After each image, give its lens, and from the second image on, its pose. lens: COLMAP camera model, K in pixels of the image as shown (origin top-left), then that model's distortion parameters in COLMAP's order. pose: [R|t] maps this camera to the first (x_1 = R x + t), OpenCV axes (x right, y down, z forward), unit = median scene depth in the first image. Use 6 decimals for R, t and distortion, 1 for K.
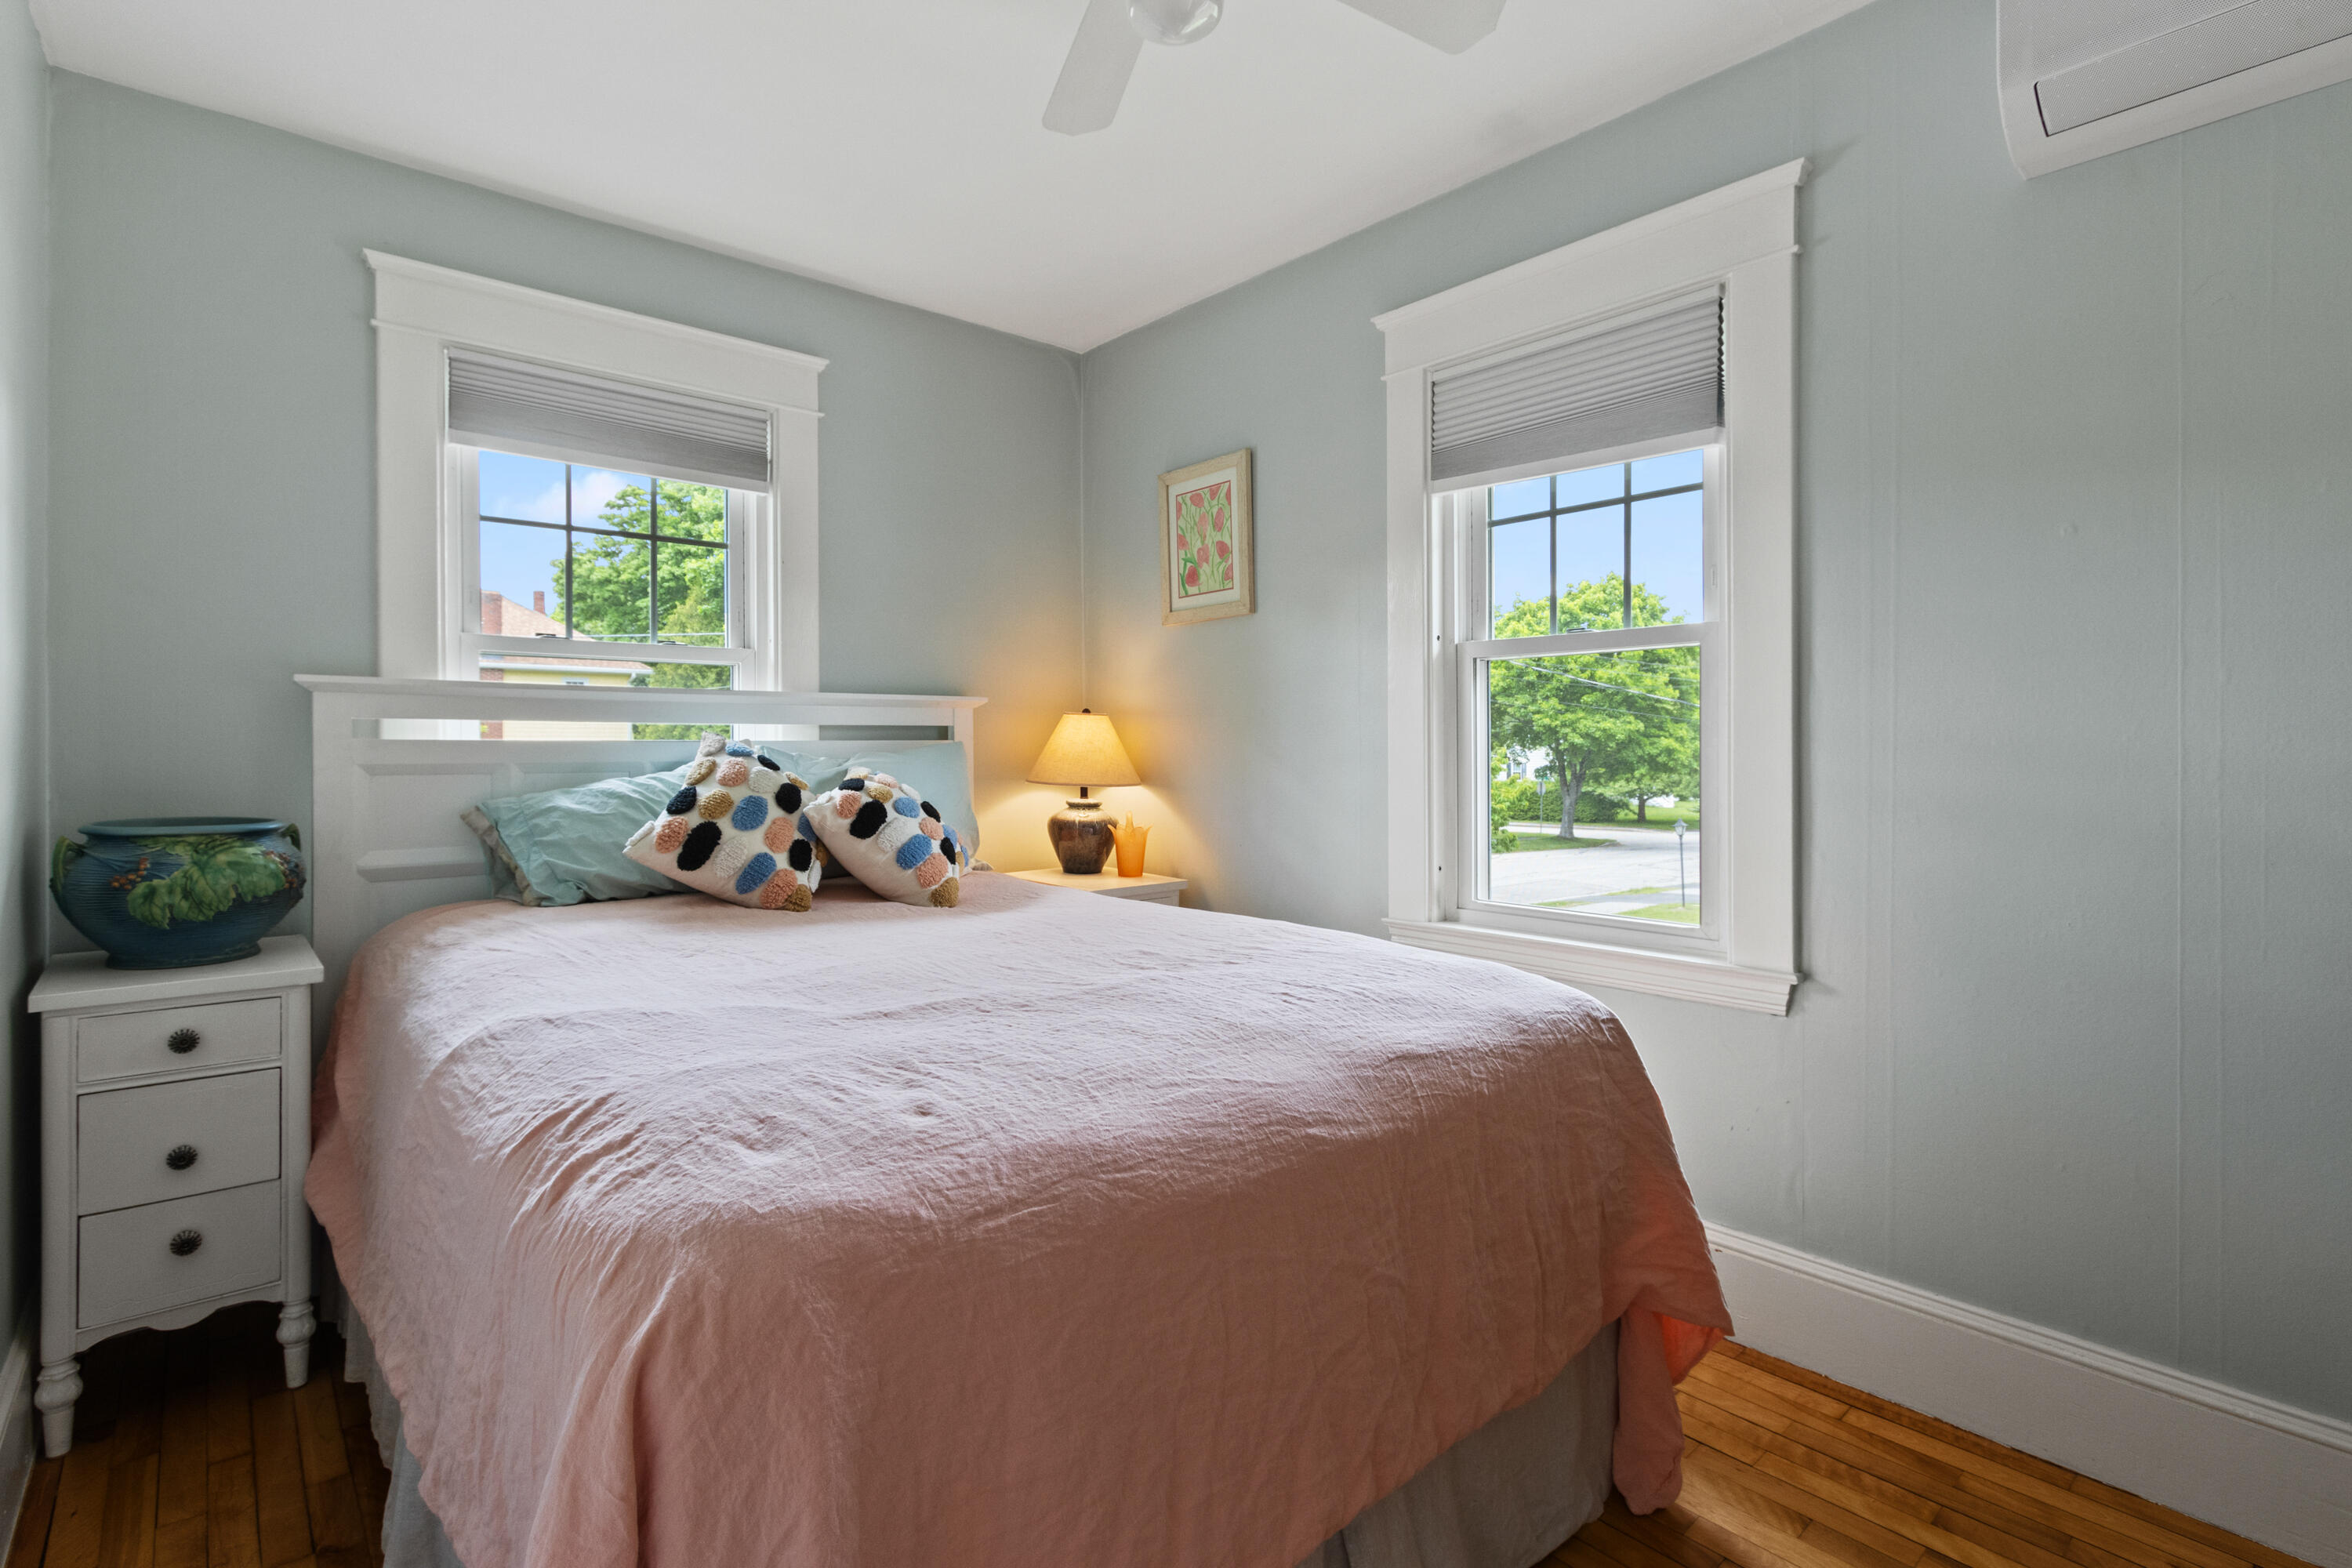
lens RADIAL K [[1111.9, 0, 1169.6], [0, 1111.9, 731.2], [0, 0, 1]] dist [0.004931, 0.000013]
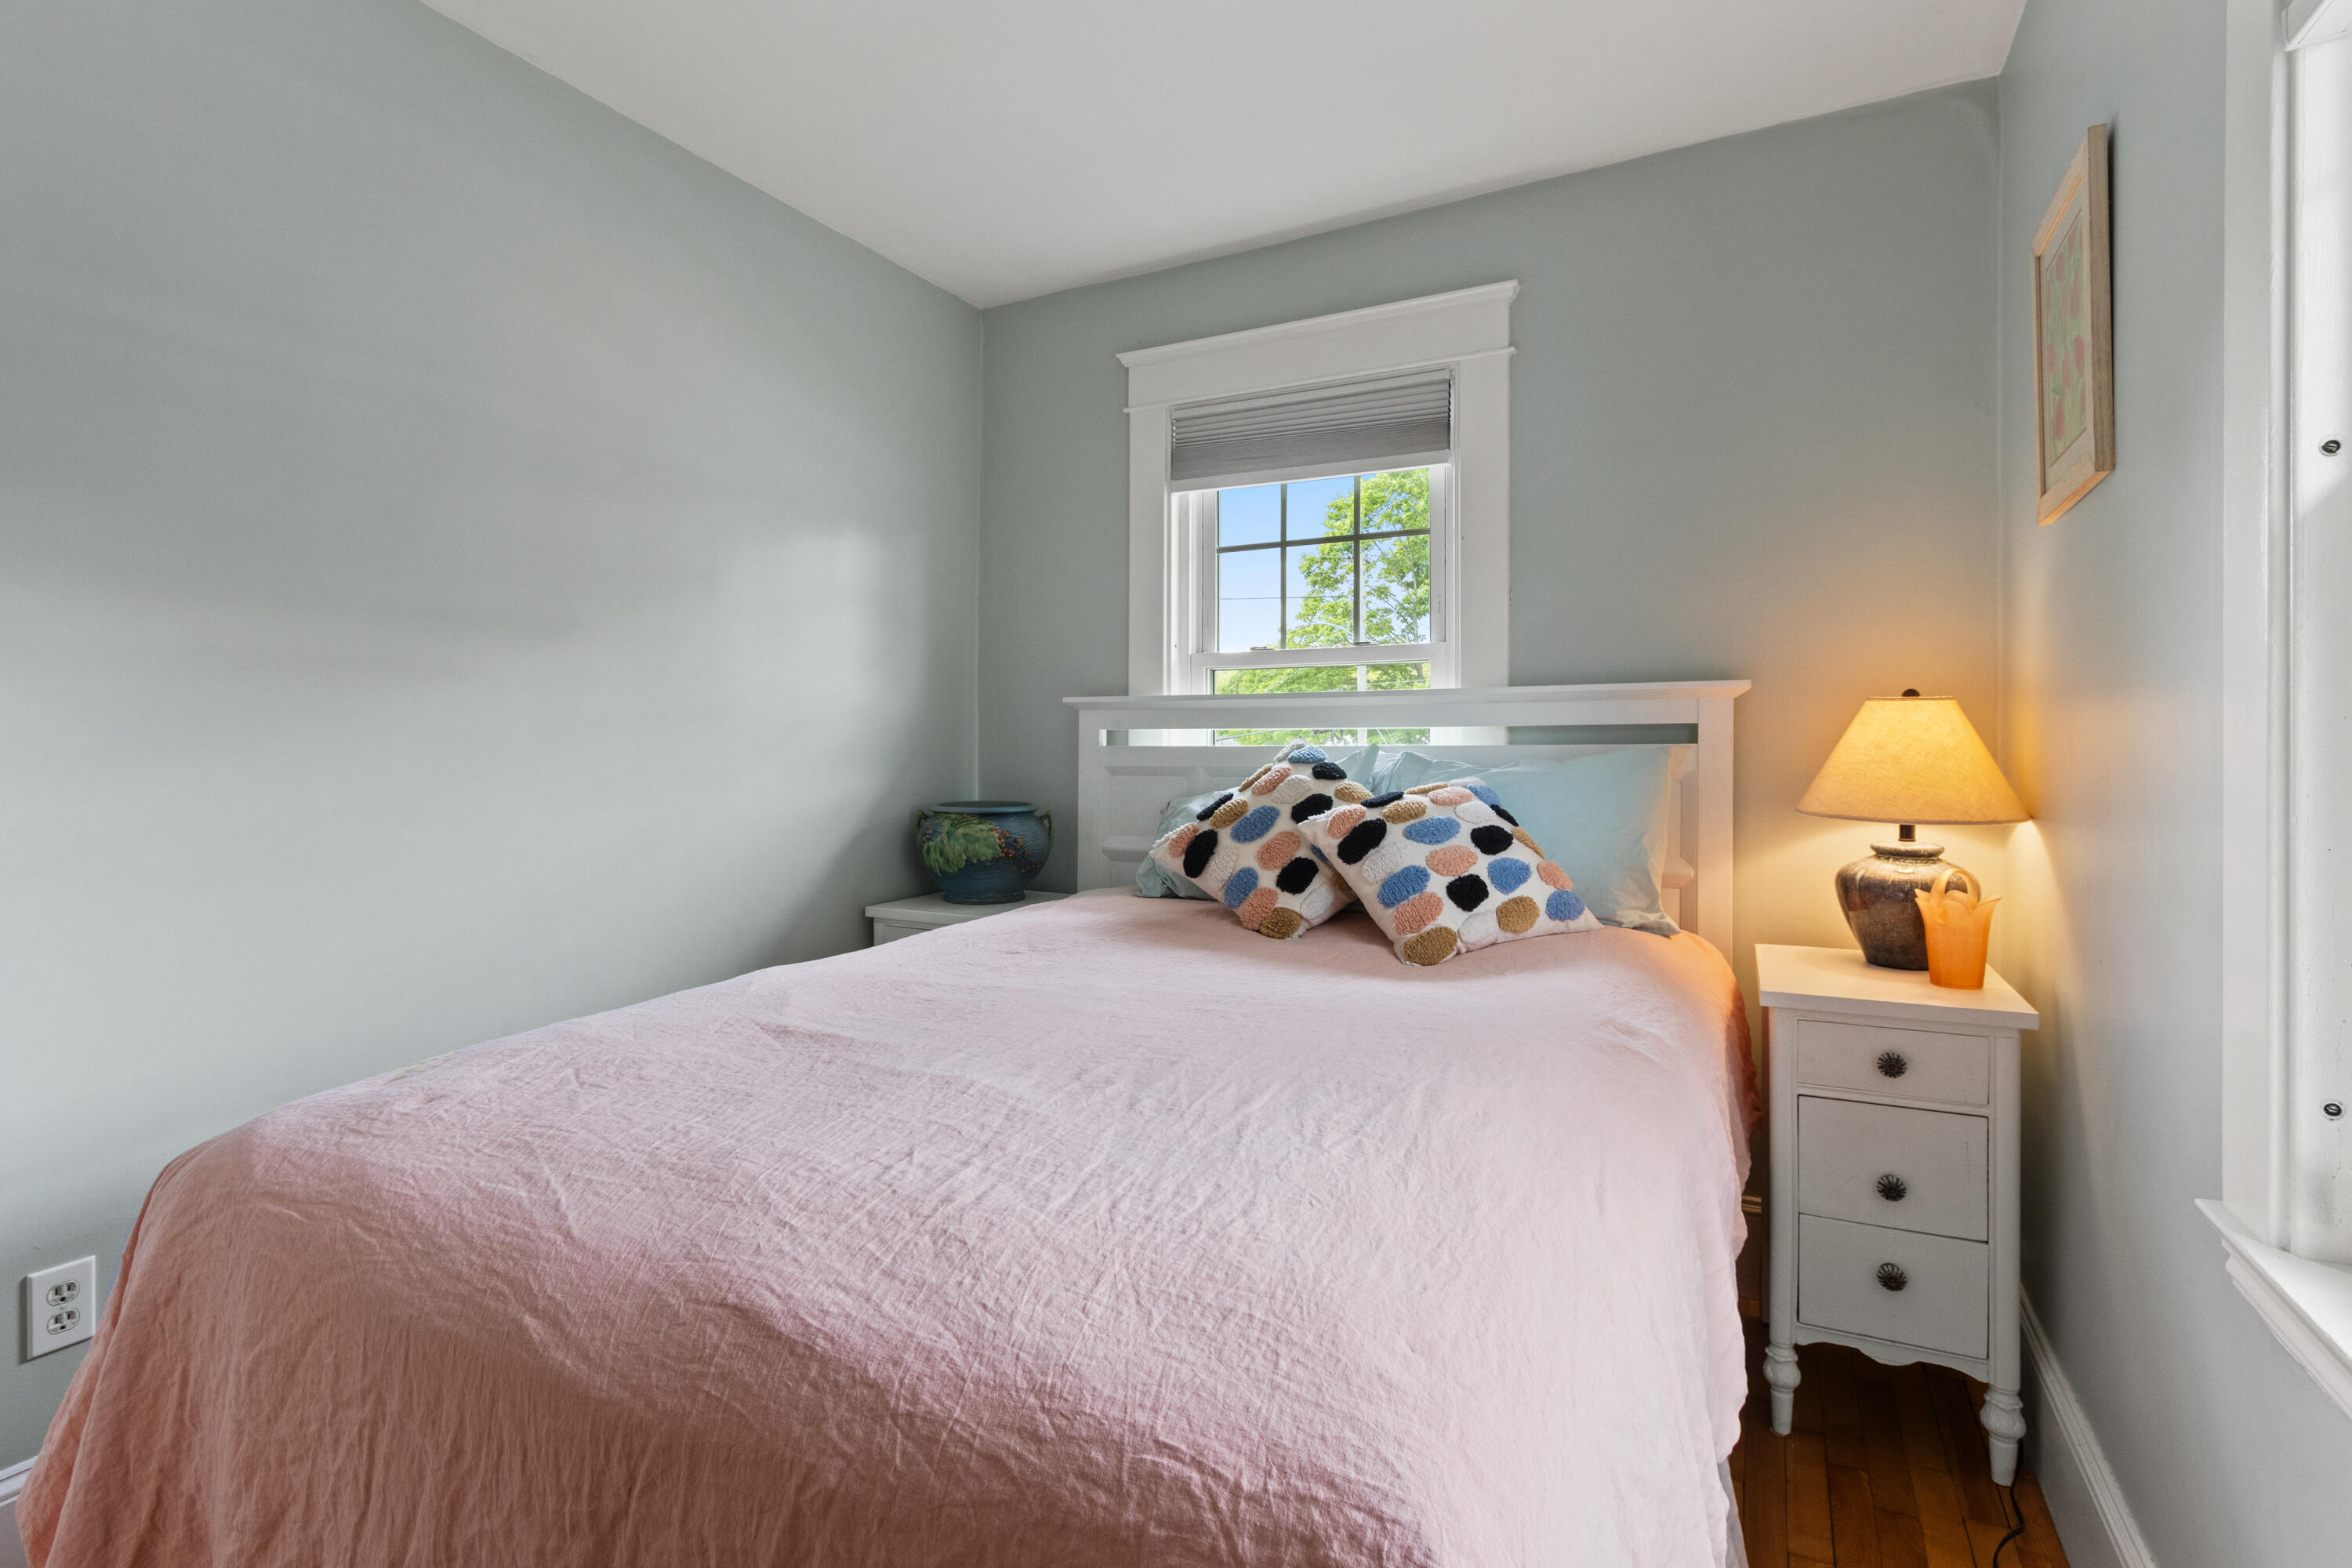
lens RADIAL K [[1142.3, 0, 1177.1], [0, 1142.3, 738.5], [0, 0, 1]] dist [0.003179, 0.000189]
pose [[0.362939, -0.007867, -0.931780, 0.493431], [0.012771, 0.999912, -0.003468, 0.003924], [0.931725, -0.010641, 0.363007, 0.591685]]
